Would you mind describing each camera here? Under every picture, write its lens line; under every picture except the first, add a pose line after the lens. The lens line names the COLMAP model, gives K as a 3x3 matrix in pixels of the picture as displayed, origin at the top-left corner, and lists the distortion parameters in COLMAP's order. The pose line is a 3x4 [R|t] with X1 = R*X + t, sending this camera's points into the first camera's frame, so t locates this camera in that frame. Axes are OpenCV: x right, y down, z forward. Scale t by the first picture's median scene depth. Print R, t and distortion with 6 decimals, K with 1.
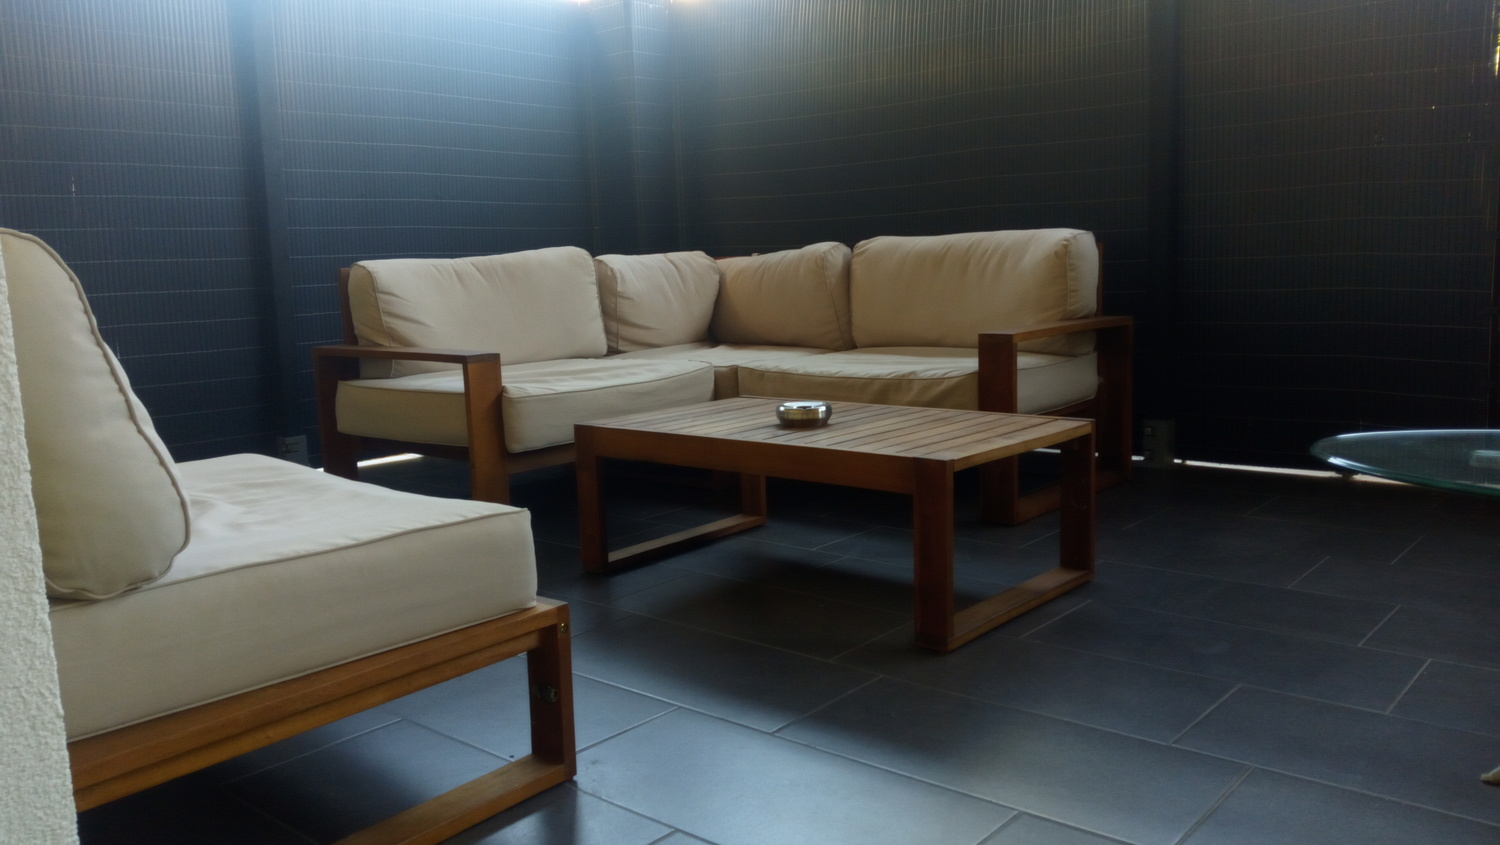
lens RADIAL K [[1176.1, 0, 750.0], [0, 1176.1, 422.5], [0, 0, 1]] dist [-0.004395, -0.005169]
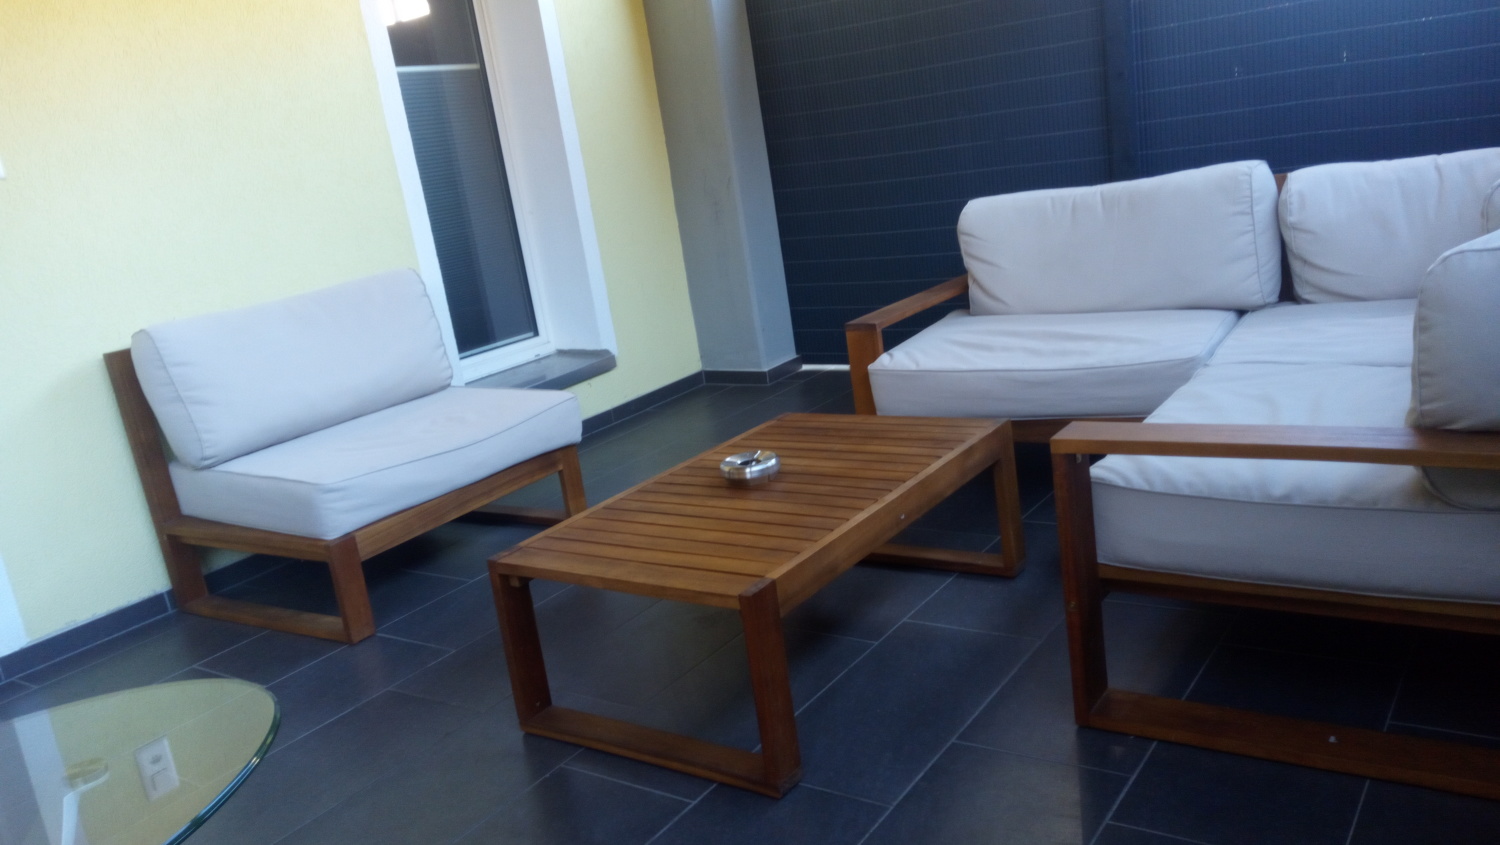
lens RADIAL K [[1176.1, 0, 750.0], [0, 1176.1, 422.5], [0, 0, 1]] dist [-0.004395, -0.005169]
pose [[0.099414, 0.251197, -0.962817, 0.608473], [0.002394, 0.967547, 0.252679, -0.180098], [0.995043, -0.027425, 0.095586, 0.593702]]
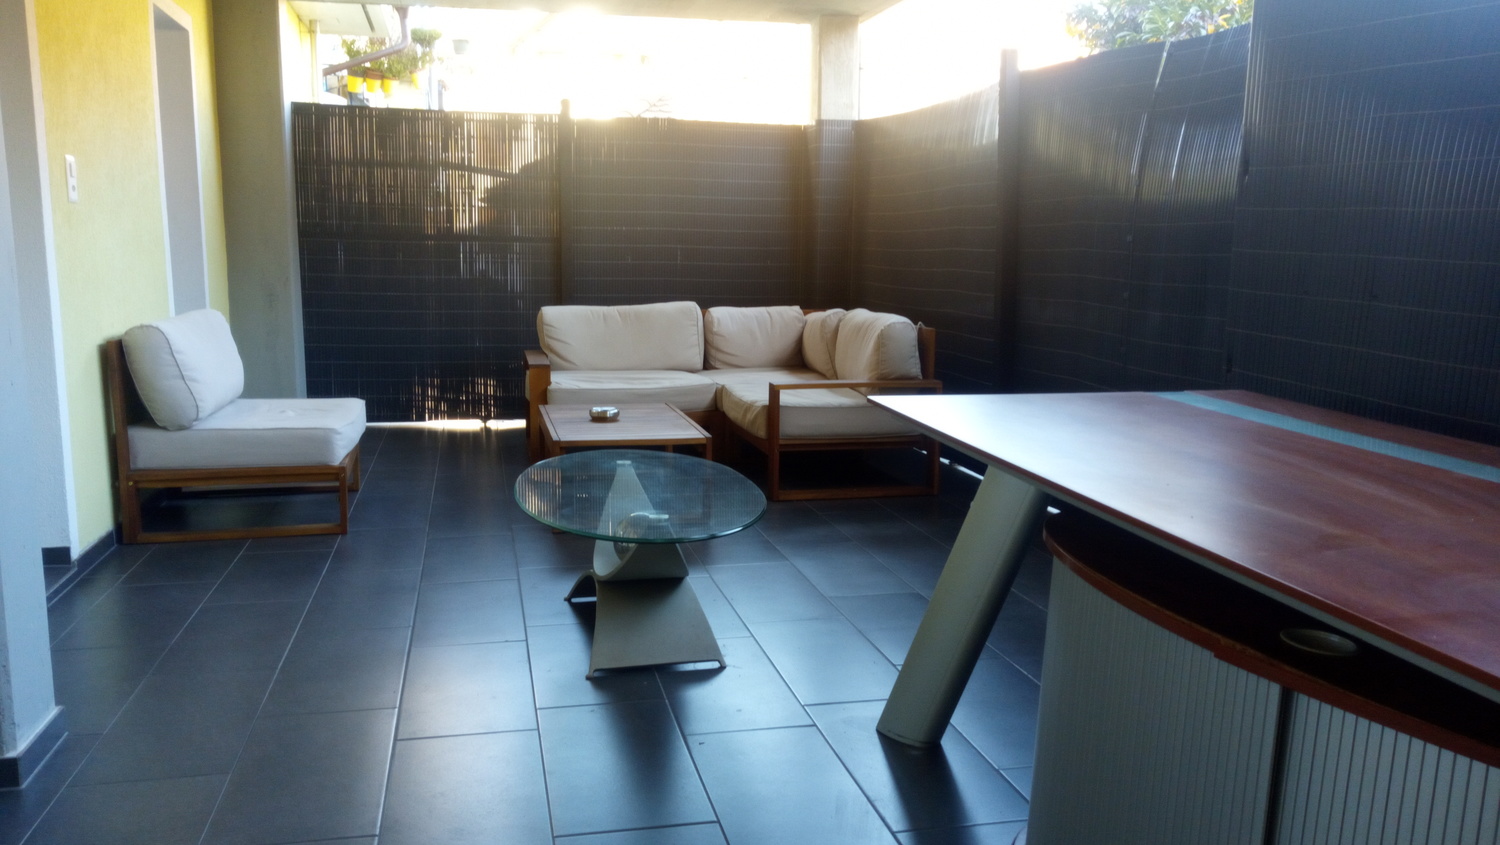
lens RADIAL K [[1176.1, 0, 750.0], [0, 1176.1, 422.5], [0, 0, 1]] dist [-0.004395, -0.005169]
pose [[0.807190, 0.126935, -0.576483, 0.876856], [-0.118305, 0.991579, 0.052684, -0.079188], [0.578316, 0.025675, 0.815409, -0.277058]]
